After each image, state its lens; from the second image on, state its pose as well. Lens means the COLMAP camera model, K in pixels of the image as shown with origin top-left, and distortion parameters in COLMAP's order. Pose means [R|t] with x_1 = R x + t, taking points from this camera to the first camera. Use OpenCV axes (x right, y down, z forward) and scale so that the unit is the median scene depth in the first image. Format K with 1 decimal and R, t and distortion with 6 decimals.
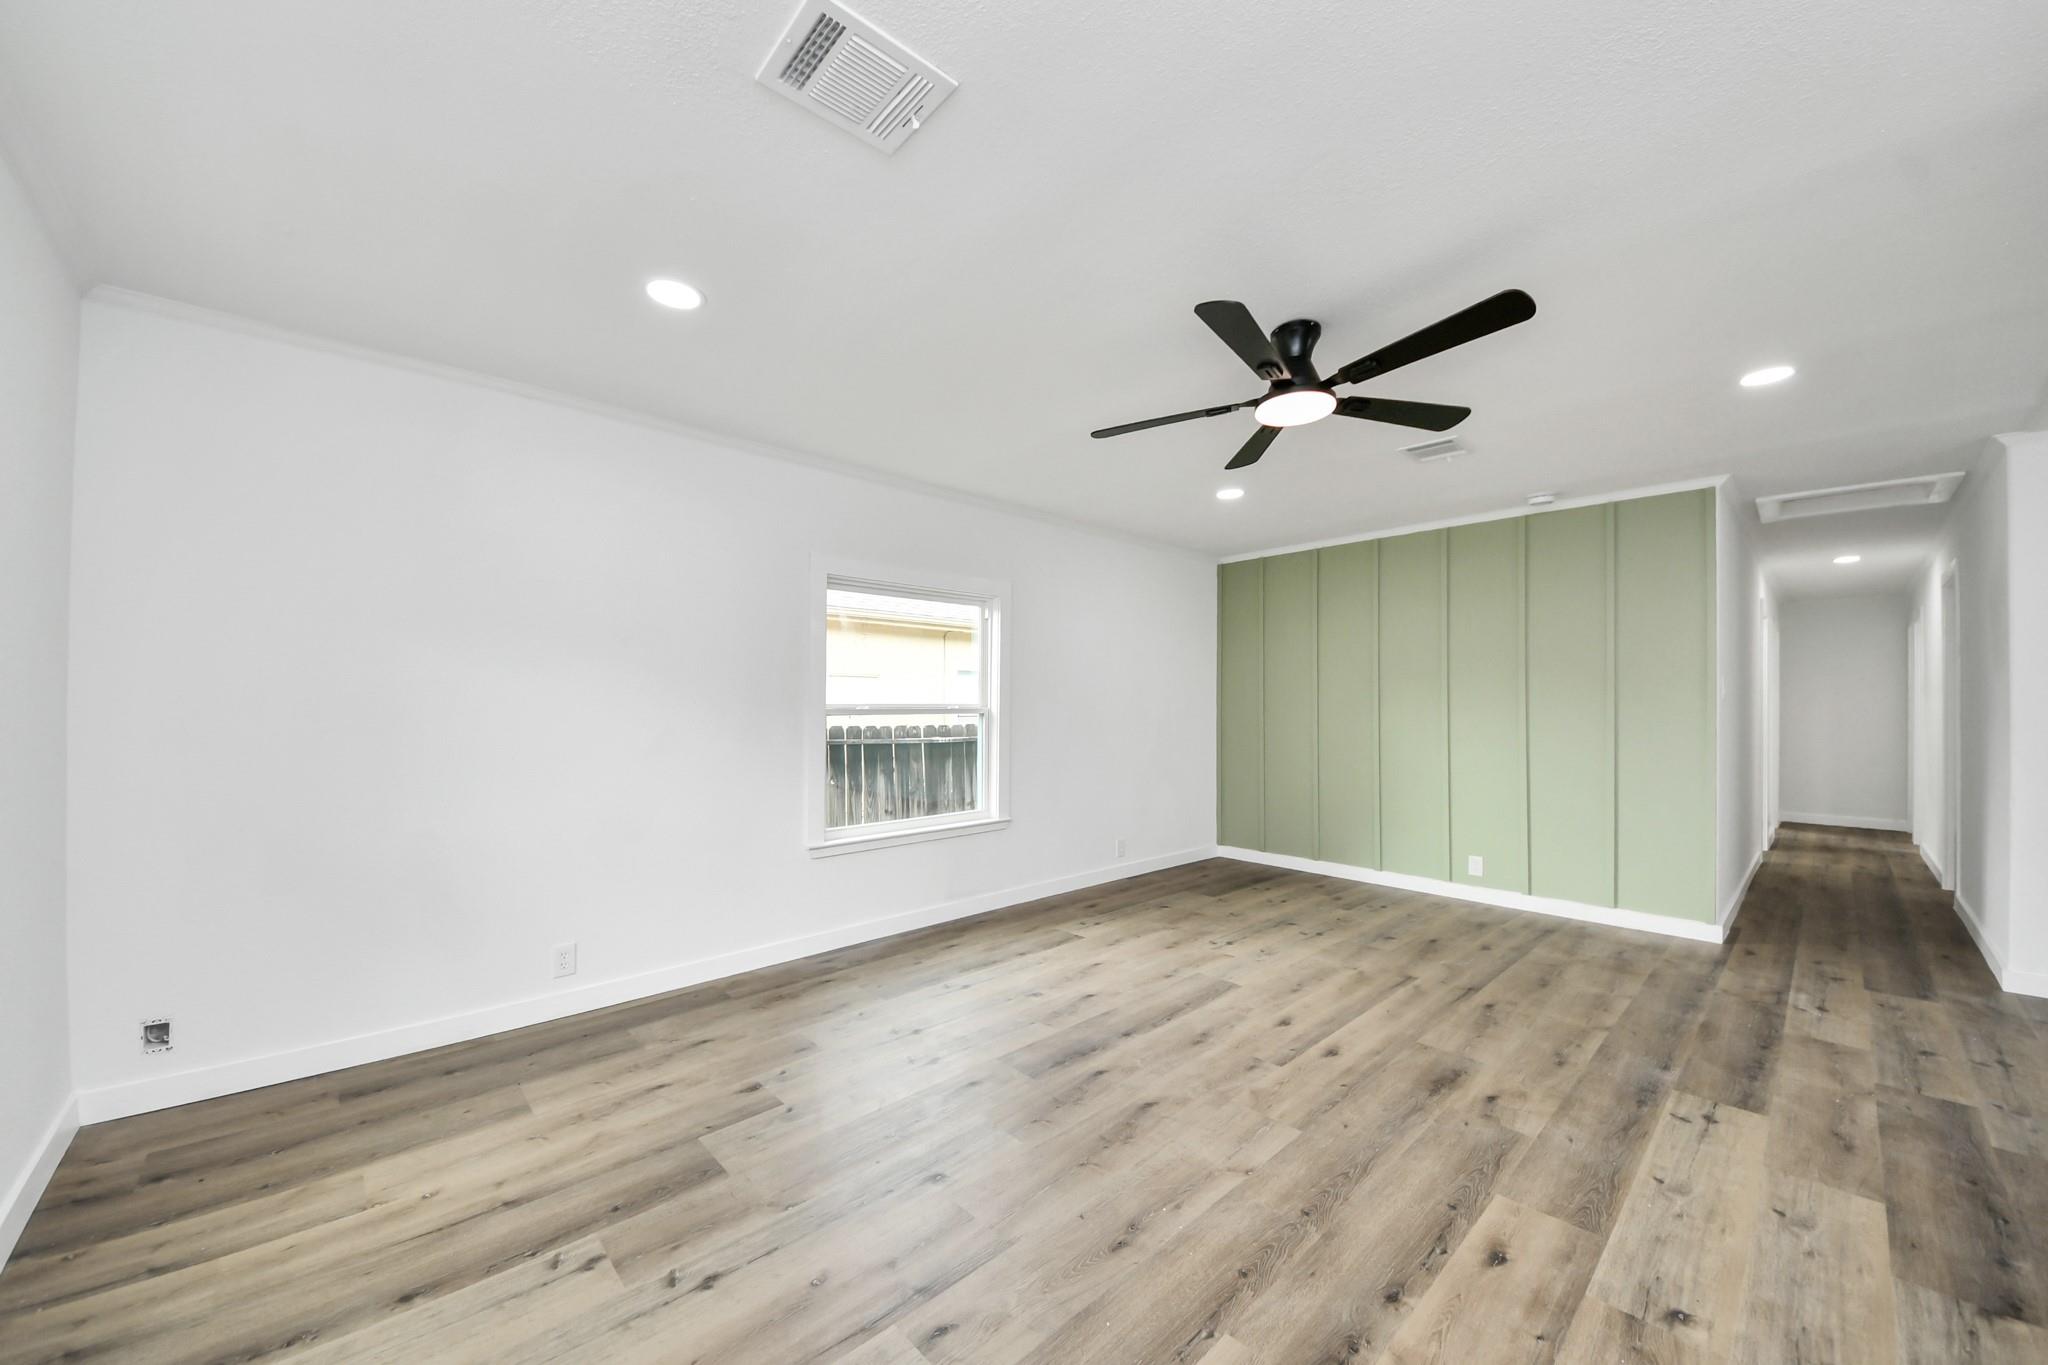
lens RADIAL K [[745.1, 0, 1018.0], [0, 745.1, 699.8], [0, 0, 1]] dist [0.024372, -0.016759]
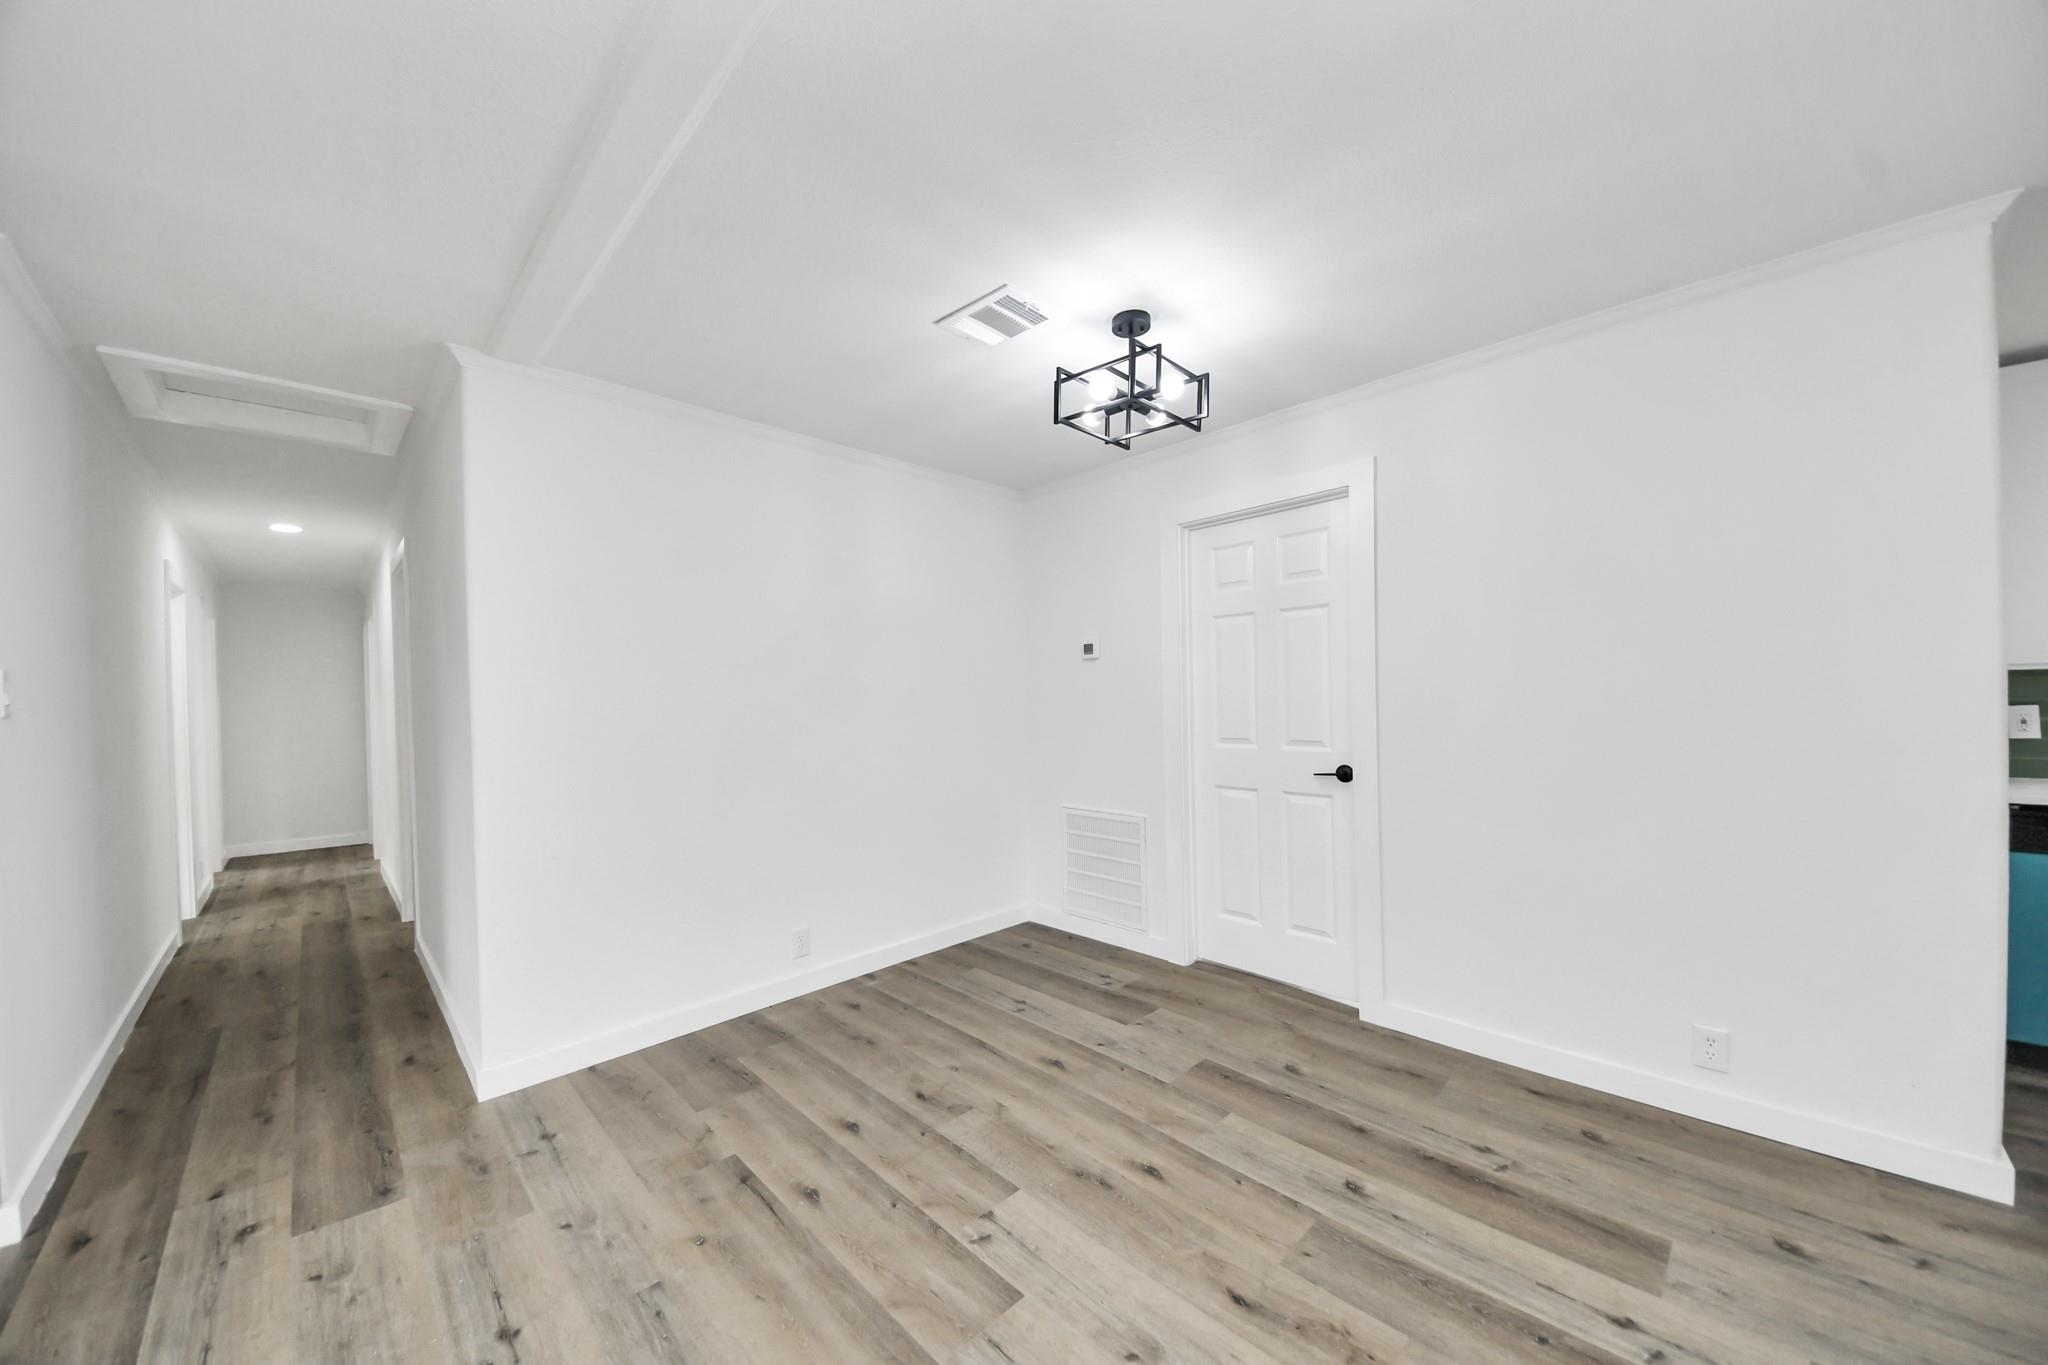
lens RADIAL K [[725.3, 0, 1025.3], [0, 725.3, 698.7], [0, 0, 1]] dist [0.012770, -0.013171]
pose [[-0.033313, -0.014050, 0.999346, 0.591294], [0.018007, 0.999730, 0.014656, -0.009582], [-0.999283, 0.018483, -0.033051, 0.465130]]
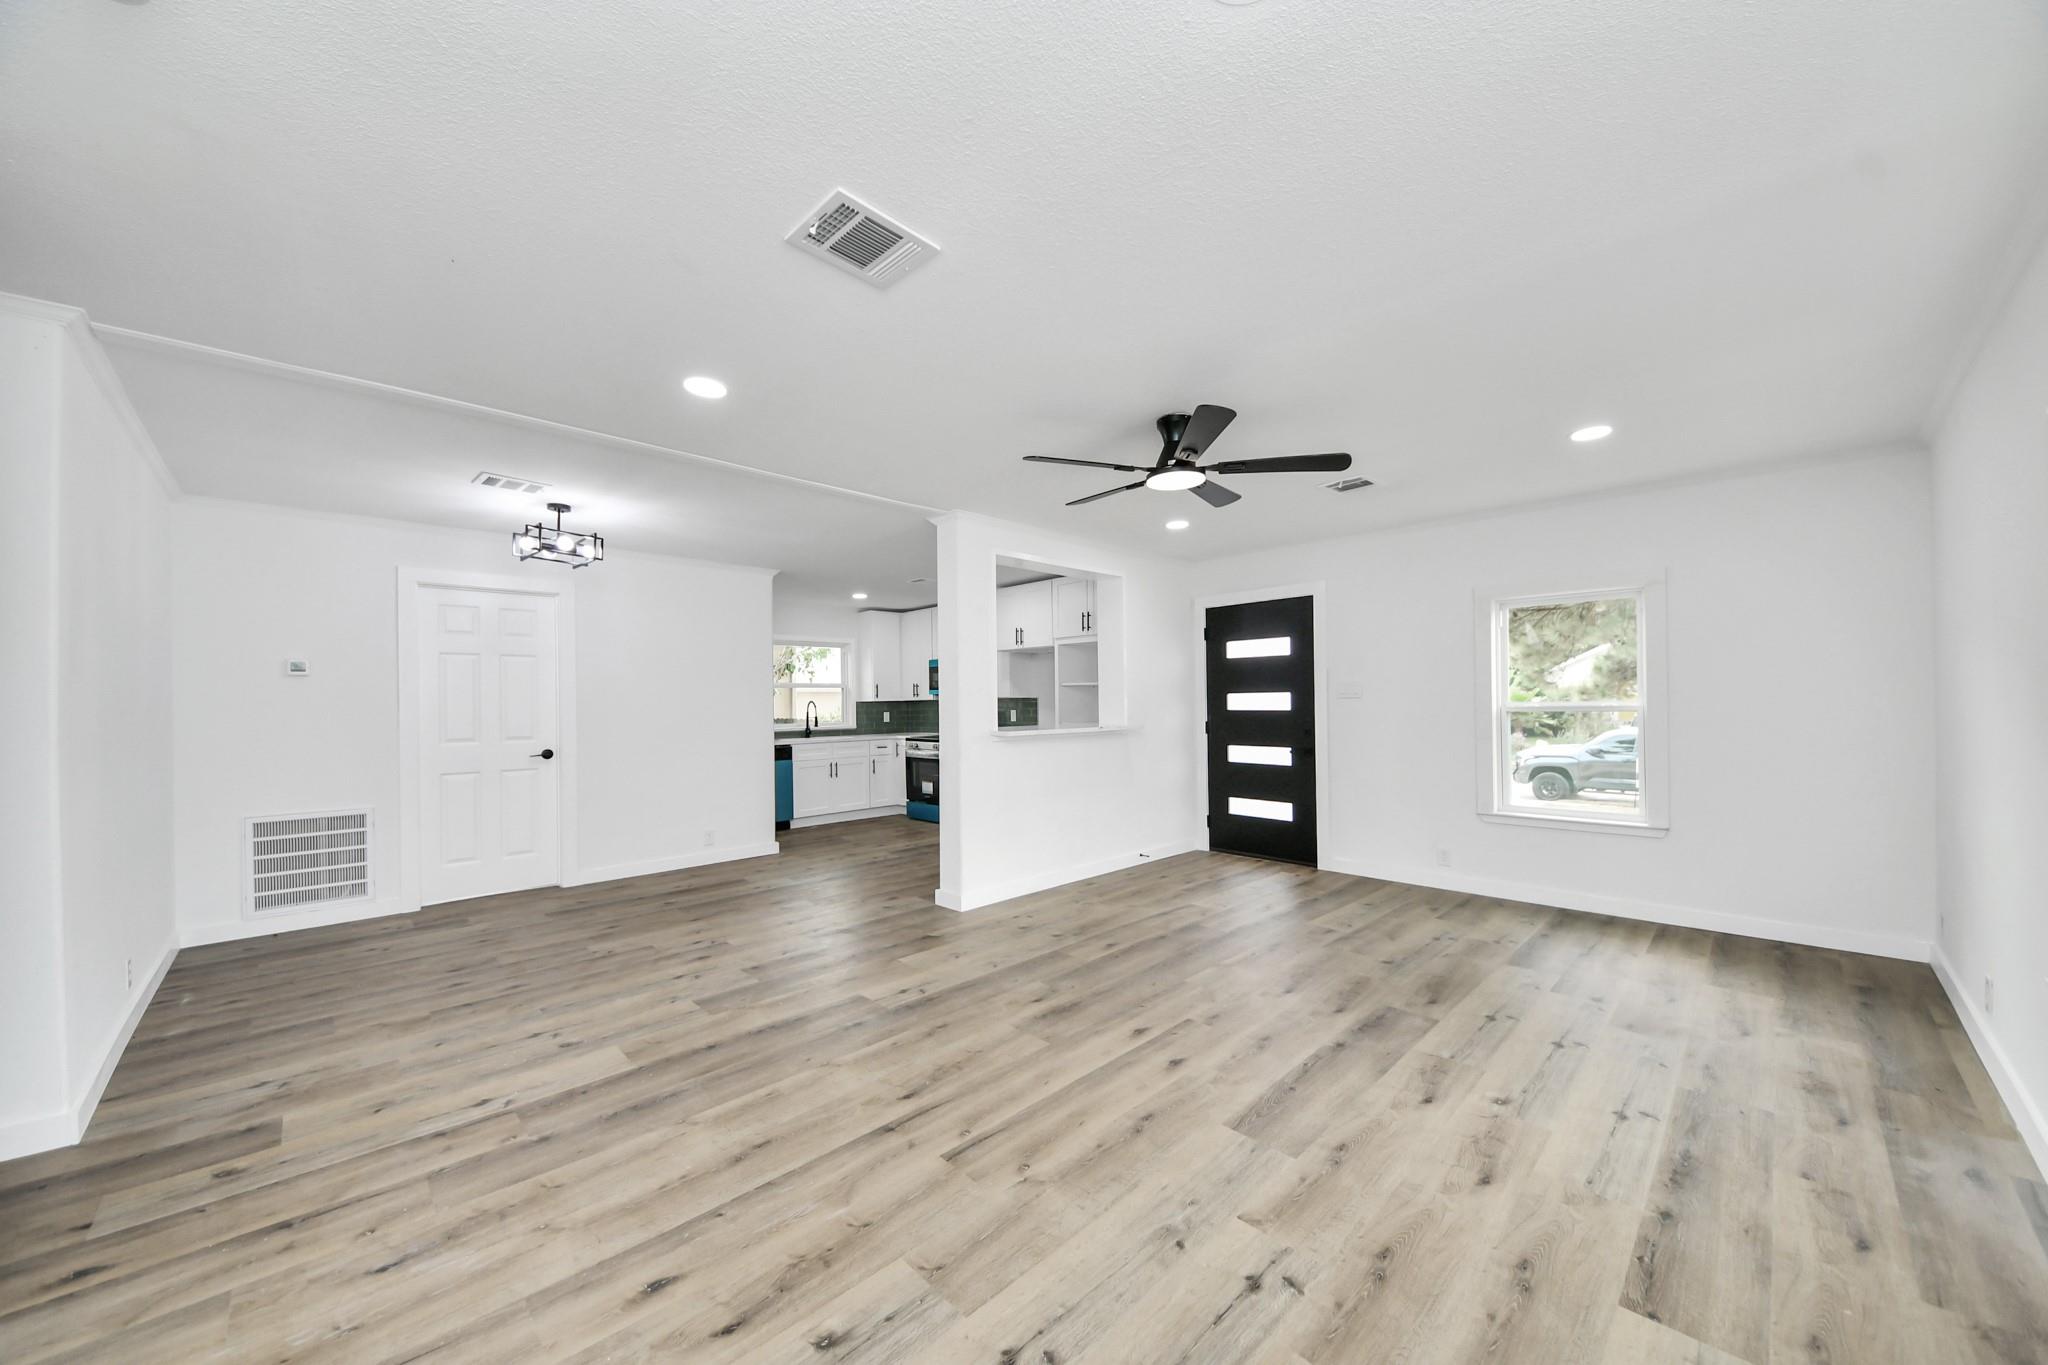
lens RADIAL K [[745.1, 0, 1018.0], [0, 745.1, 699.8], [0, 0, 1]] dist [0.024372, -0.016759]
pose [[-0.999591, 0.004319, -0.028278, 0.502420], [0.004514, 0.999966, -0.006829, 0.002635], [0.028248, -0.006954, -0.999577, 1.675634]]
